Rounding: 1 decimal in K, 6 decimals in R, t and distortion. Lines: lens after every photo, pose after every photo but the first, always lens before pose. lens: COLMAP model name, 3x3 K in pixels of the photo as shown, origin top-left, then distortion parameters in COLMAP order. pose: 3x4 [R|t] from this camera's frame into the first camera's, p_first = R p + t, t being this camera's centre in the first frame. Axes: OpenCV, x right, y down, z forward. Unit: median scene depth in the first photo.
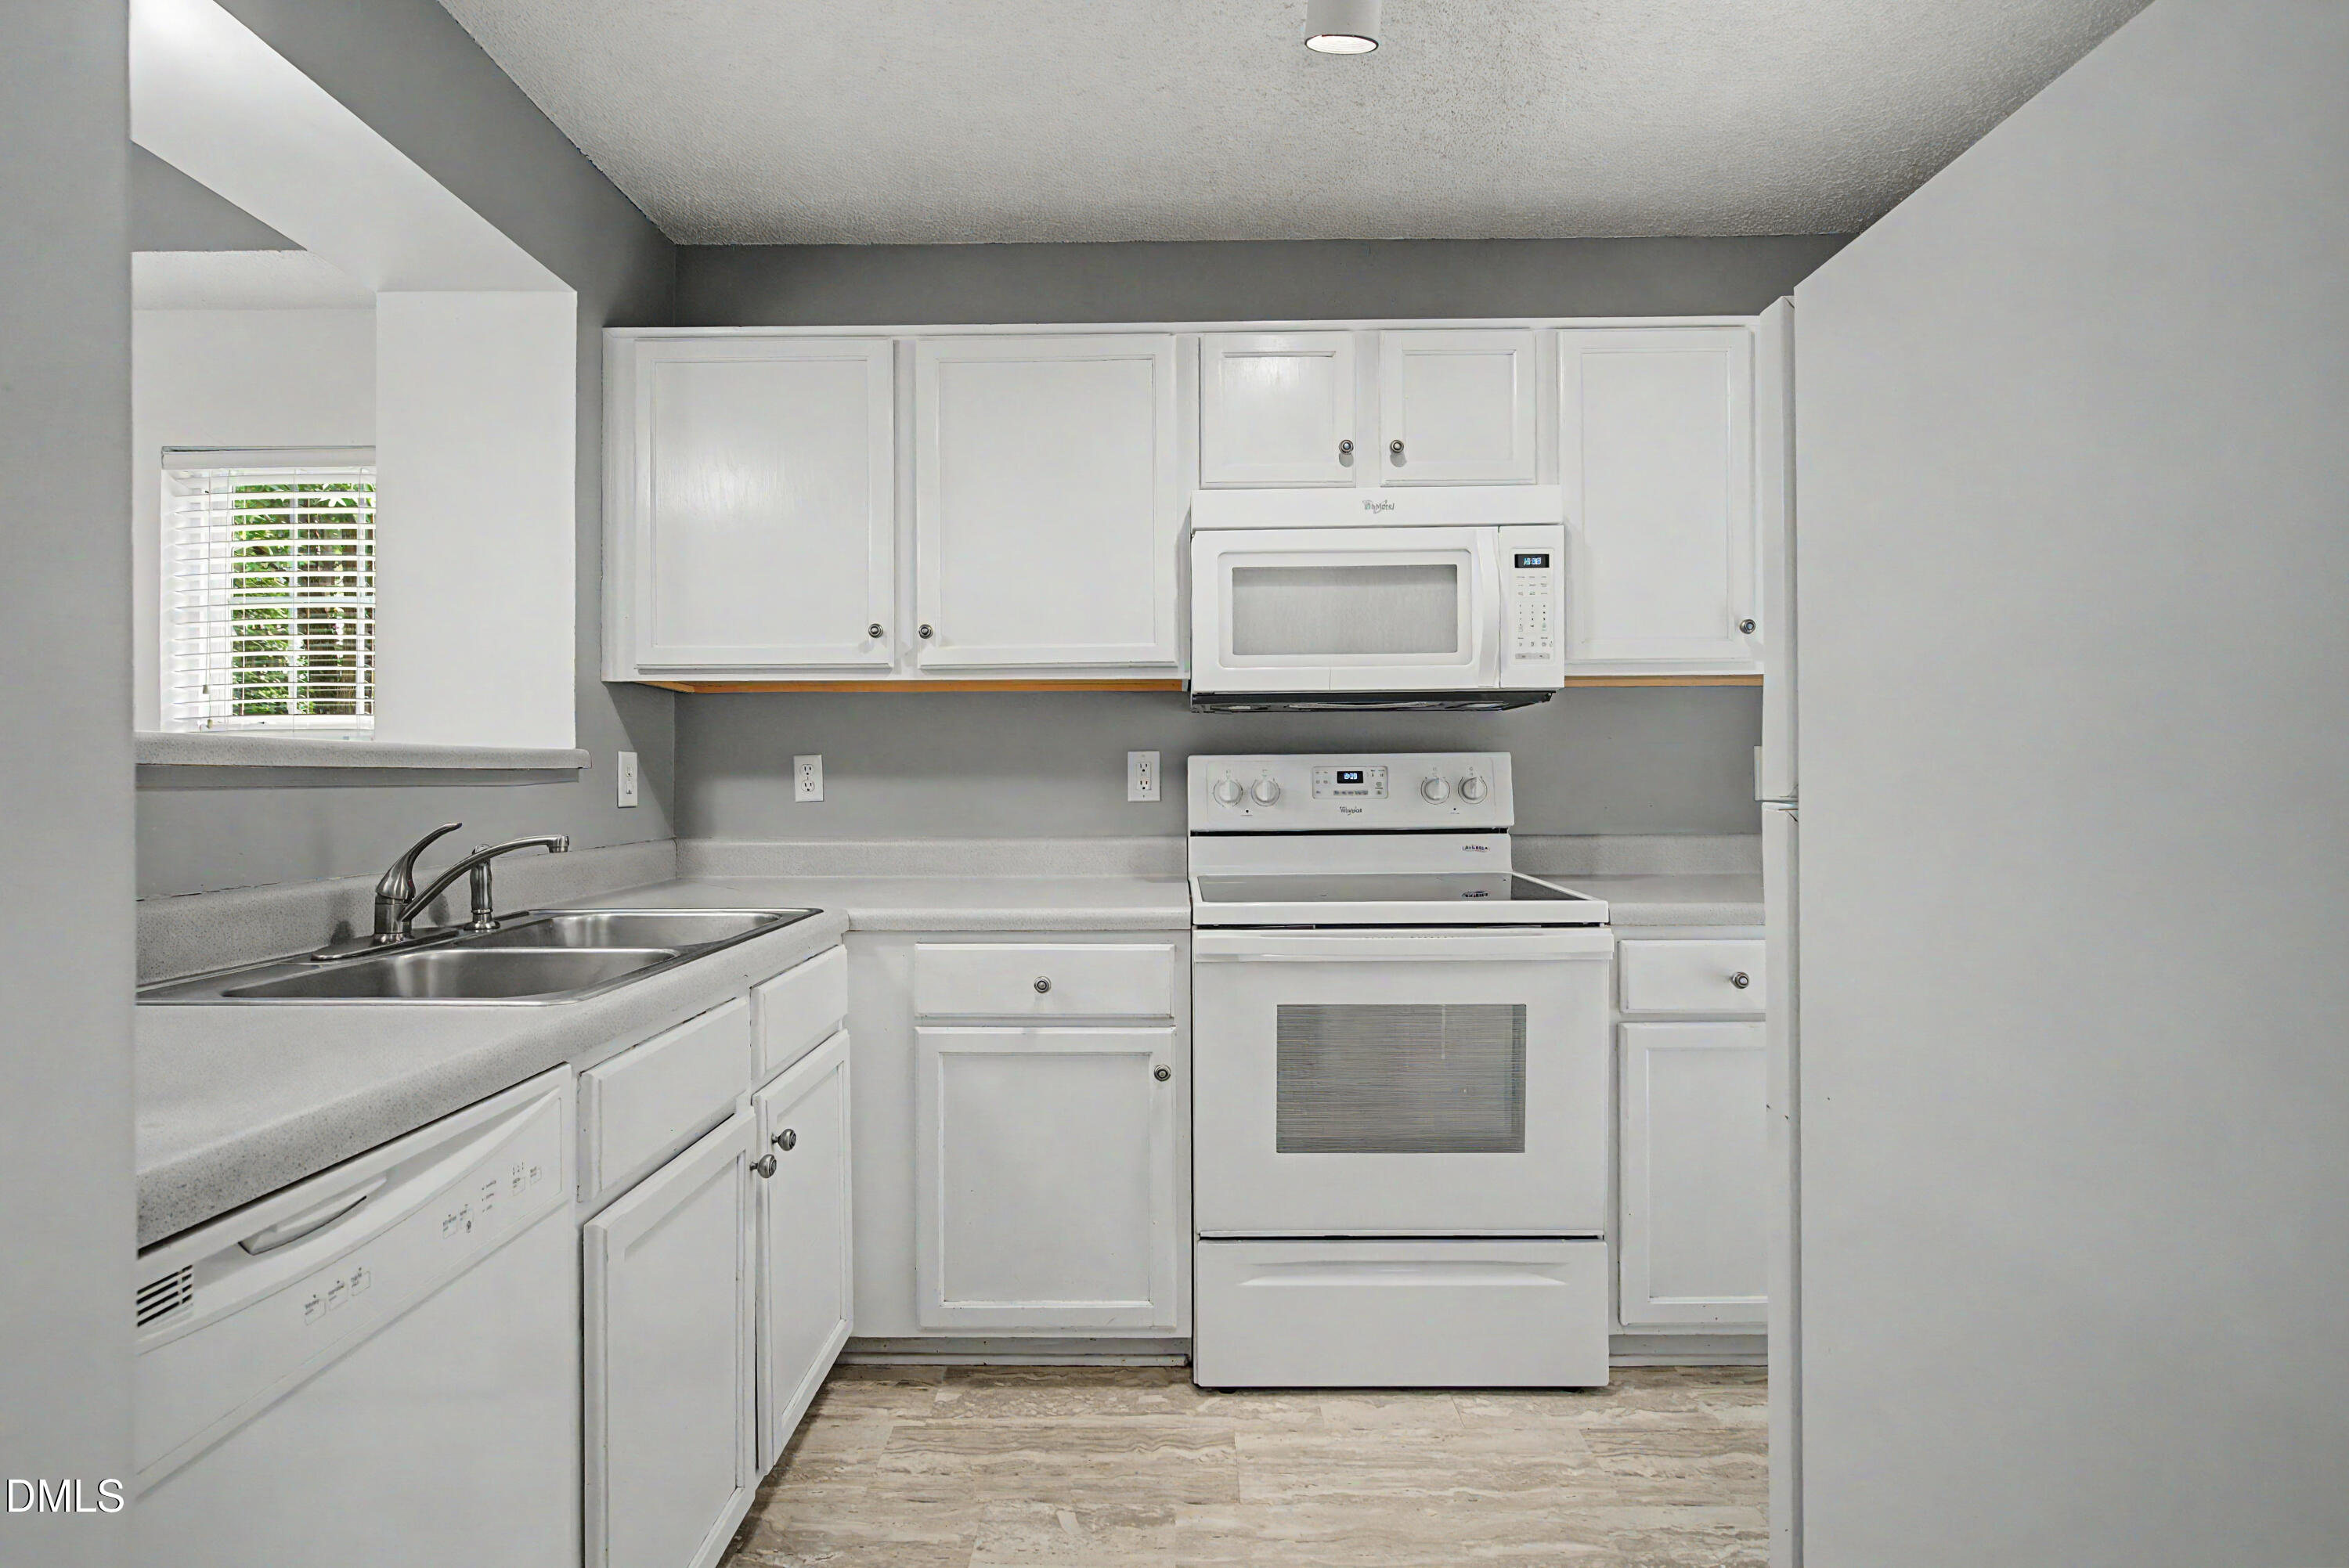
lens RADIAL K [[1082.8, 0, 1174.6], [0, 1082.8, 787.2], [0, 0, 1]] dist [-0.009907, 0.002277]
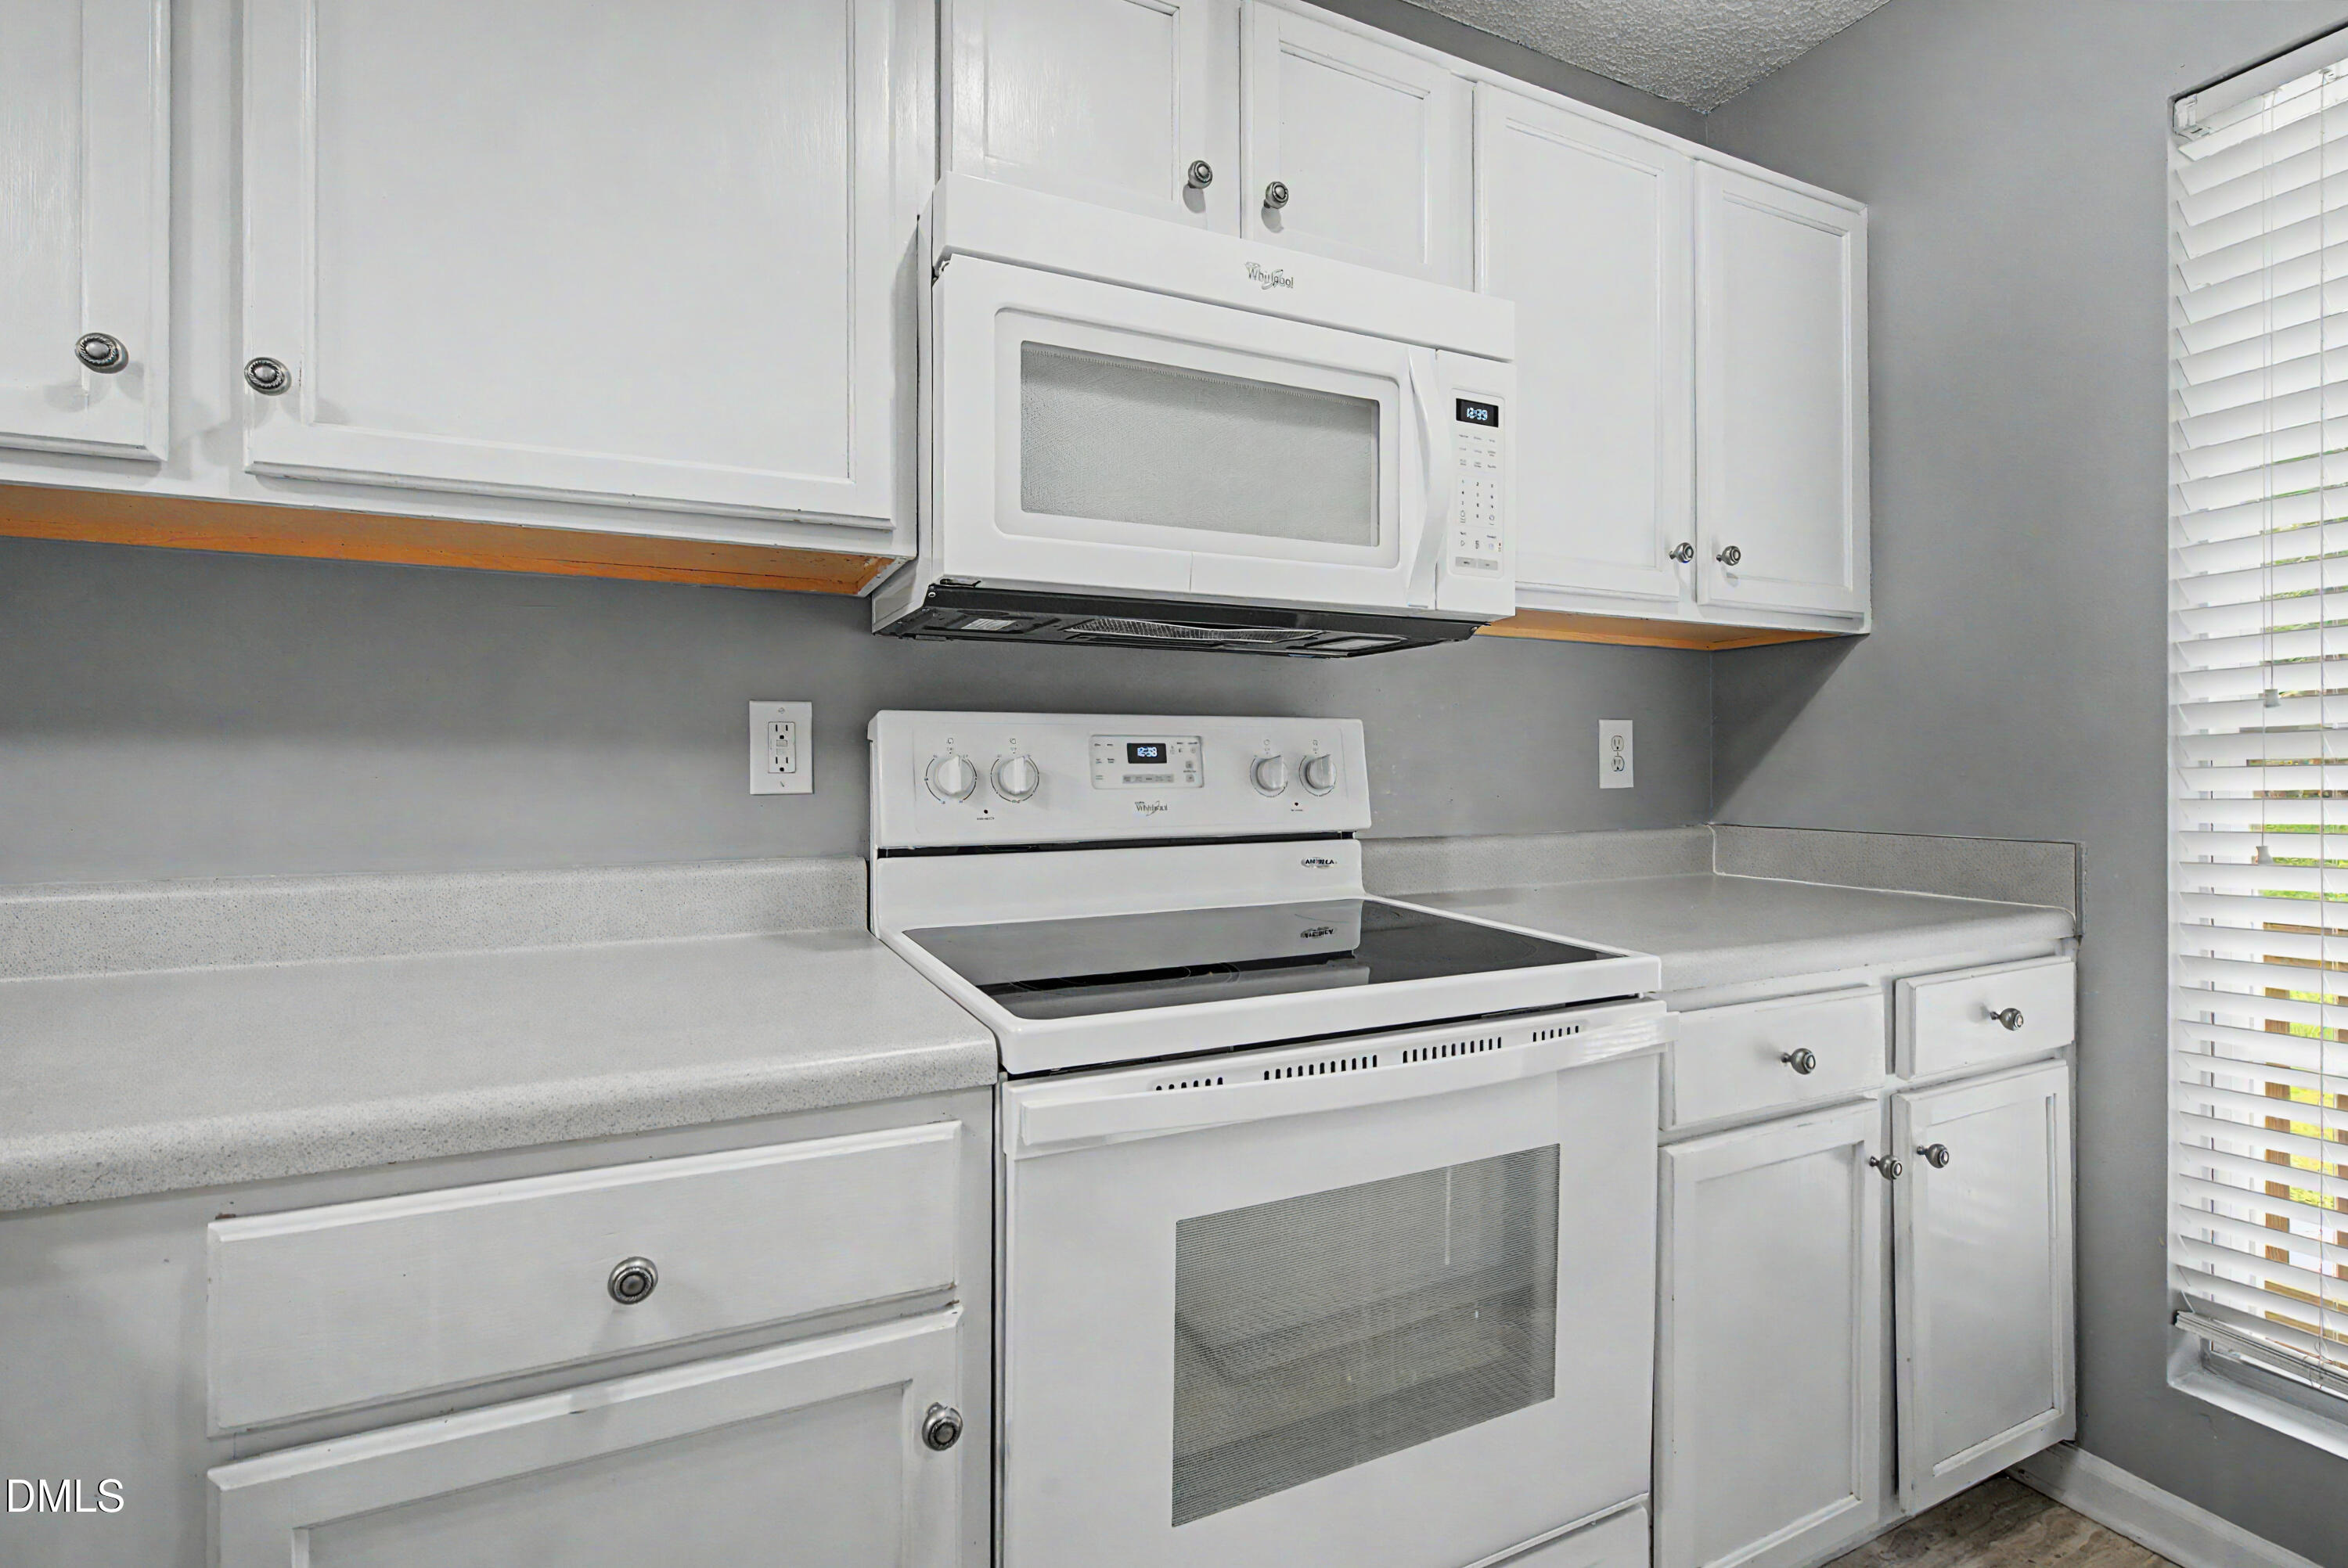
lens RADIAL K [[1082.3, 0, 1171.3], [0, 1082.3, 765.8], [0, 0, 1]] dist [-0.009907, 0.002277]
pose [[0.898881, 0.006801, 0.438139, -0.100340], [-0.003806, 0.999963, -0.007713, 0.002735], [-0.438175, 0.005265, 0.898874, 0.484109]]
